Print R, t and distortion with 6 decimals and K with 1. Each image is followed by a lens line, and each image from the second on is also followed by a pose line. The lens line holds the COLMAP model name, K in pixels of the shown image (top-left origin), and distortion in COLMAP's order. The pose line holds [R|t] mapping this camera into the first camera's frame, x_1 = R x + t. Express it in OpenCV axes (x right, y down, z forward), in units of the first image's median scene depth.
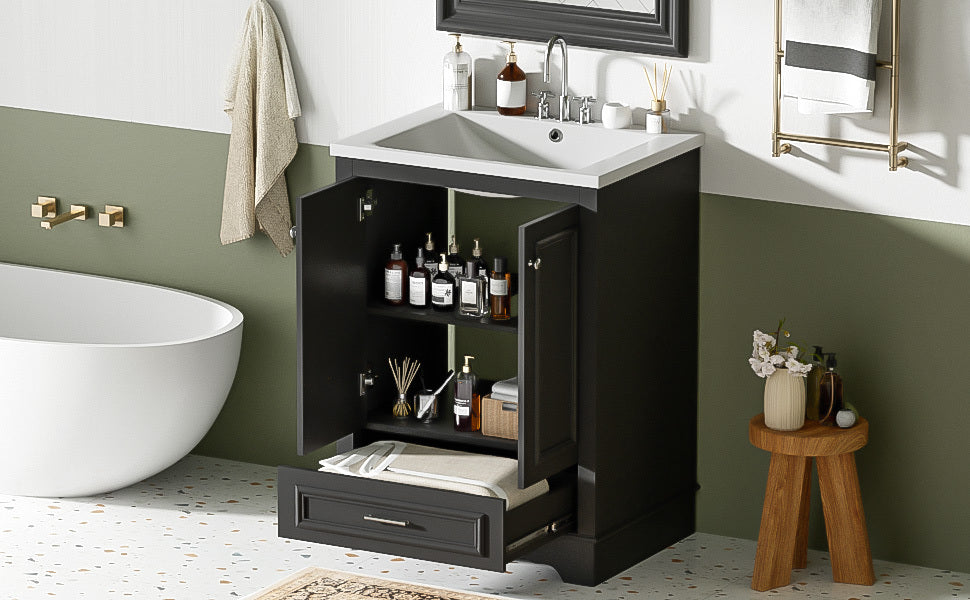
lens RADIAL K [[5840.5, 0, 485.0], [0, 5840.5, 300.0], [0, 0, 1]] dist [0.357349, 11.205393]
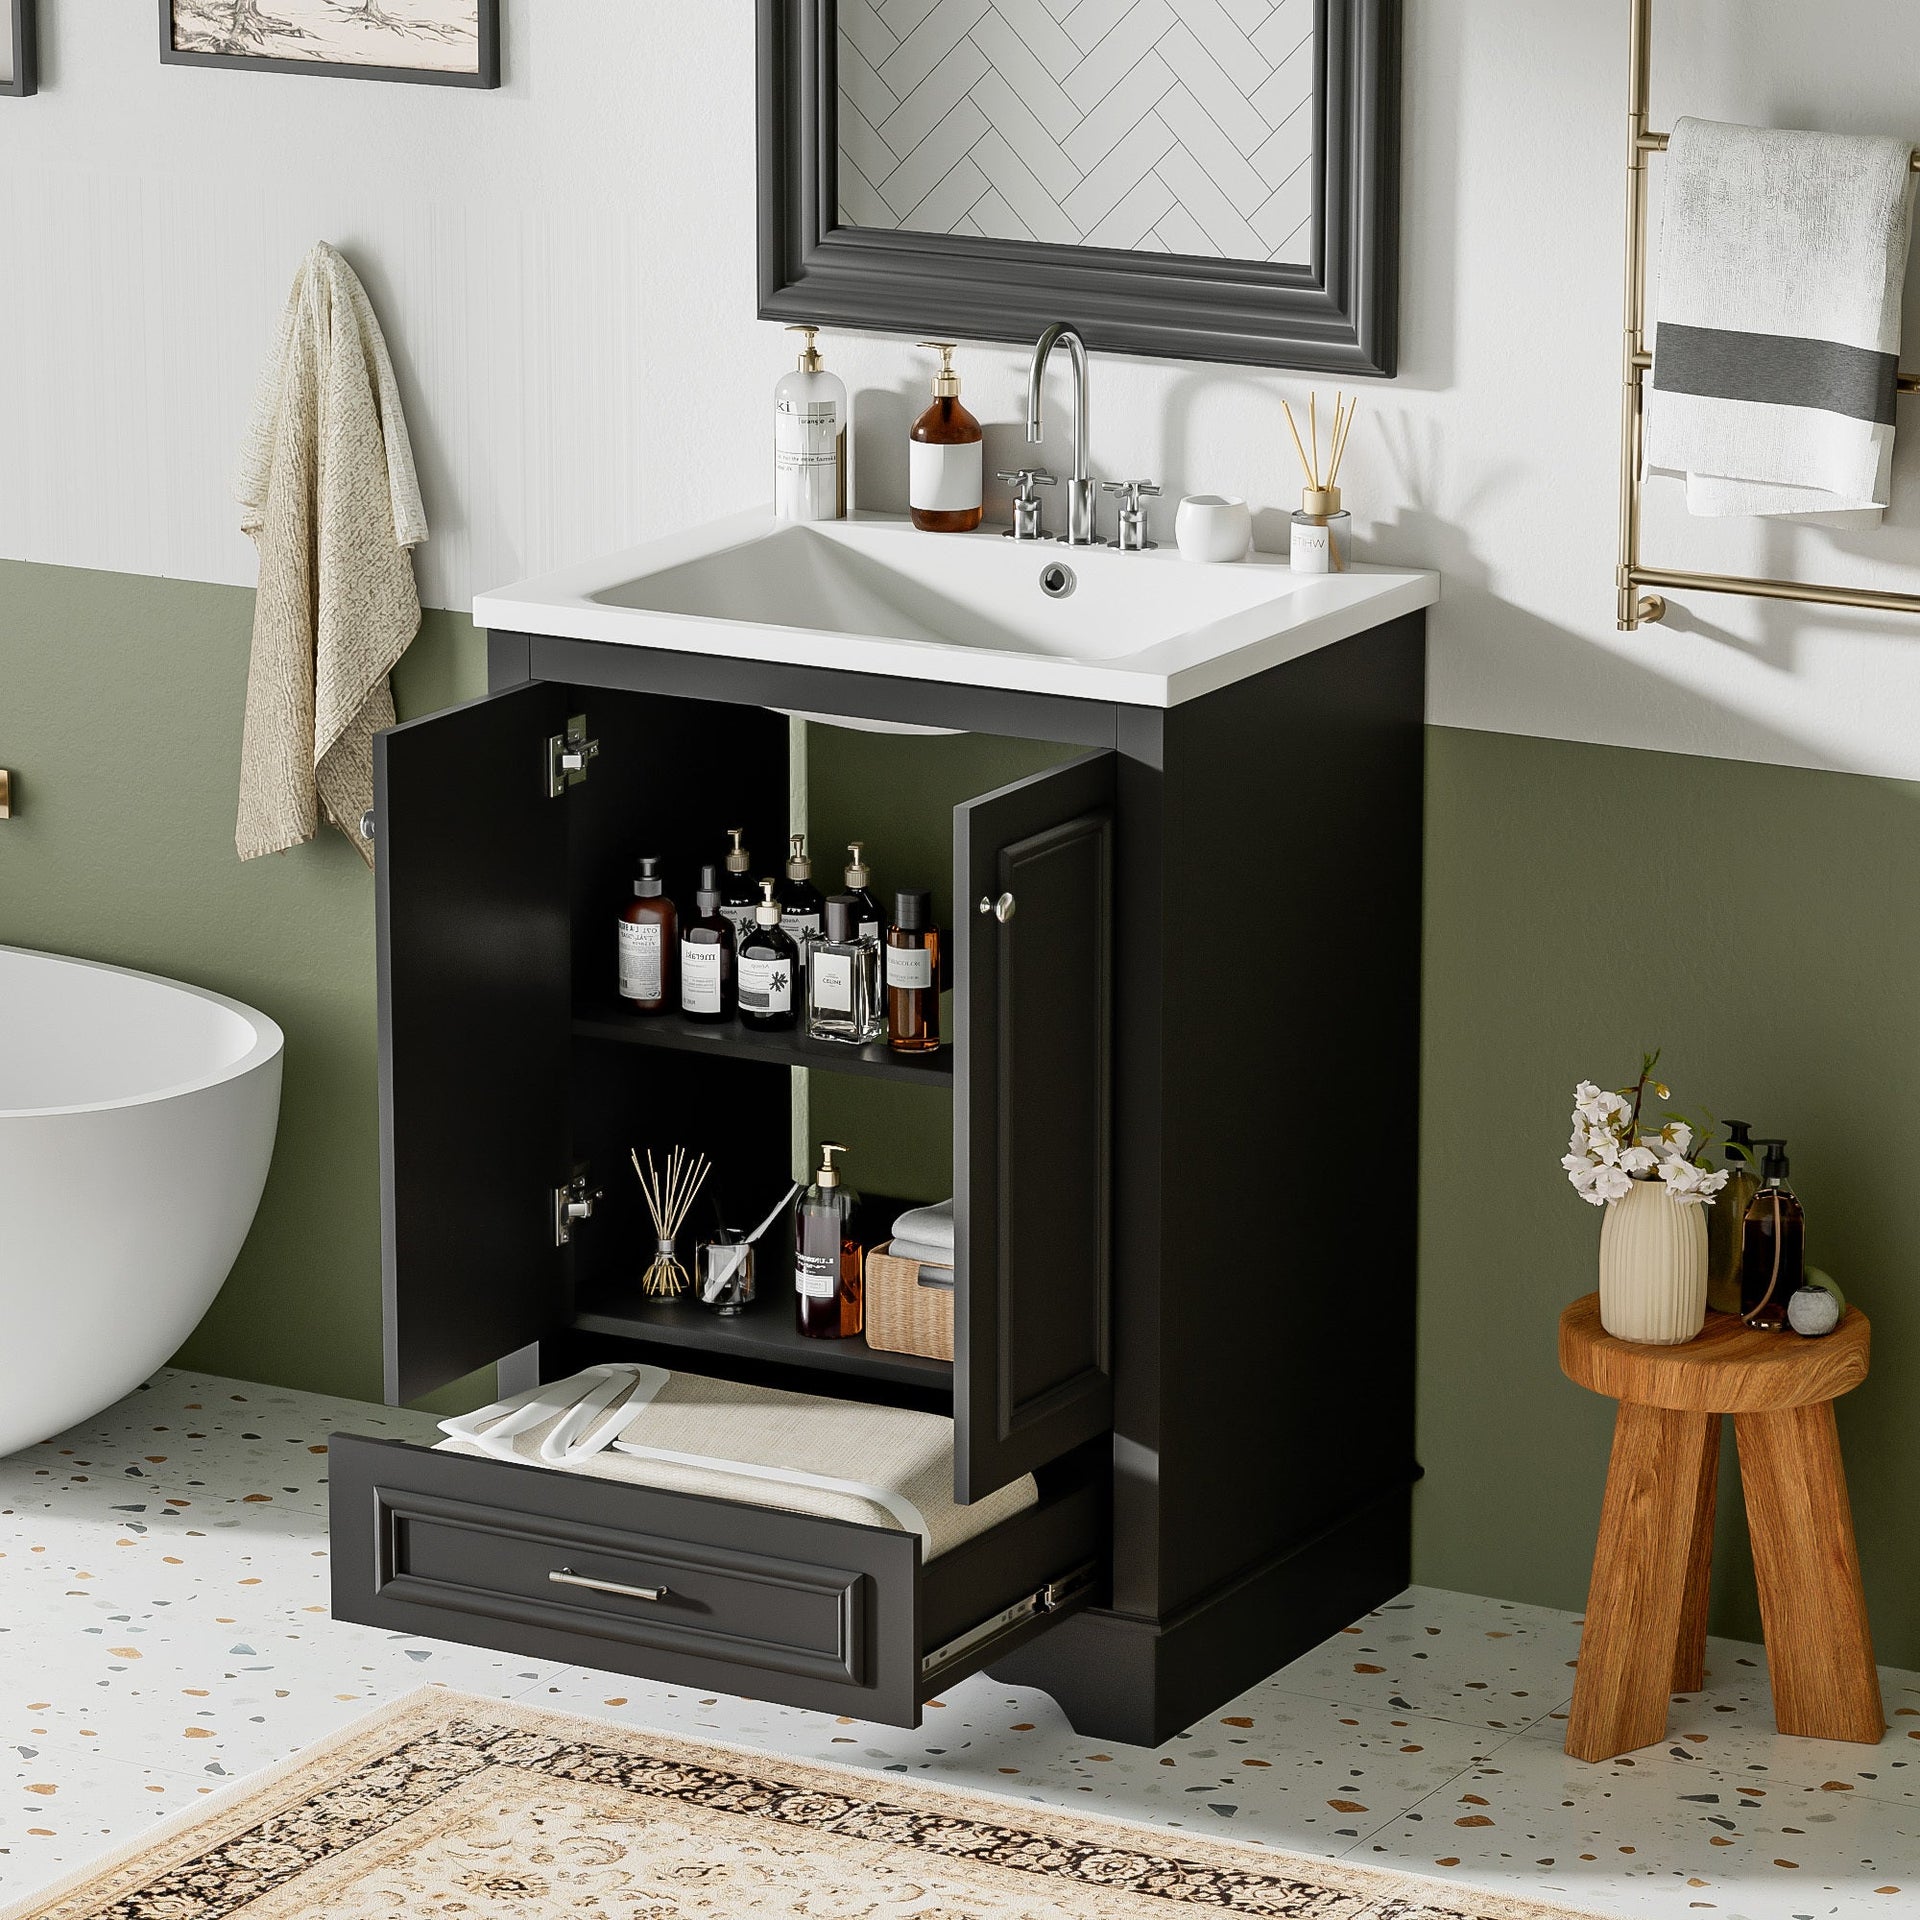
lens RADIAL K [[8025.2, 0, 960.0], [0, 8025.2, 960.0], [0, 0, 1]] dist [0.361425, -5.488657]
pose [[0.999987, 0.000037, -0.005138, 0.008438], [-0.000039, 1.000000, -0.000330, -0.002515], [0.005138, 0.000330, 0.999987, 0.466162]]
